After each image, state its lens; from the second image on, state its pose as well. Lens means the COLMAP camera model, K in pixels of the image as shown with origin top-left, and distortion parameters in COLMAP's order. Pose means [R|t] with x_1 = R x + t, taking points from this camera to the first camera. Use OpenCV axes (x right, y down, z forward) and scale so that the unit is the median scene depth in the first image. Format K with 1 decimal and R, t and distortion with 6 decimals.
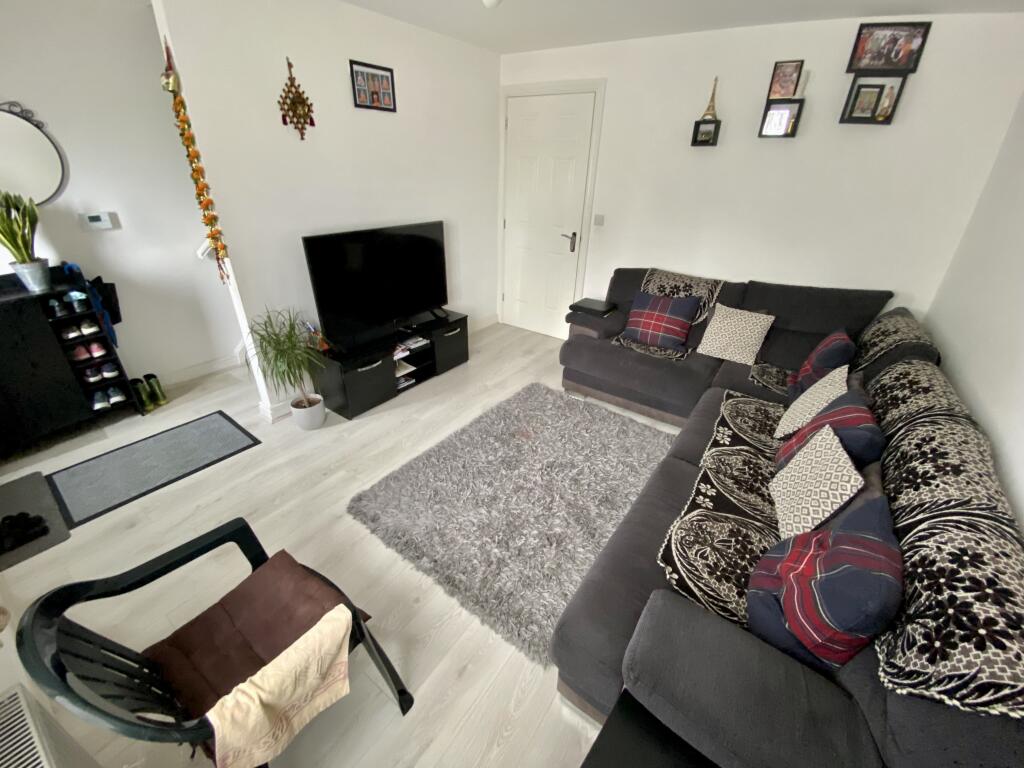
lens RADIAL K [[407.5, 0, 513.8], [0, 407.5, 392.3], [0, 0, 1]] dist [-0.032788, -0.001973]
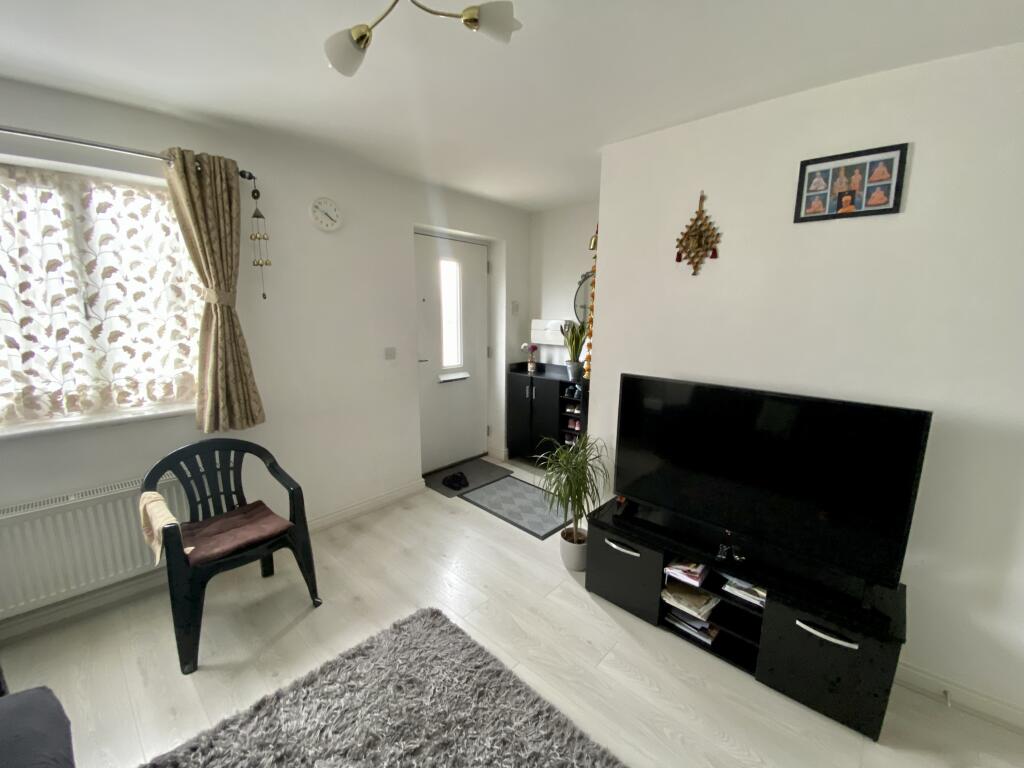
lens RADIAL K [[407.5, 0, 517.2], [0, 407.5, 384.7], [0, 0, 1]] dist [-0.032788, -0.001973]
pose [[-0.135099, 0.128867, -0.982416, 0.376552], [-0.504201, 0.844593, 0.180125, -0.385578], [0.852954, 0.519670, -0.049129, 0.807544]]
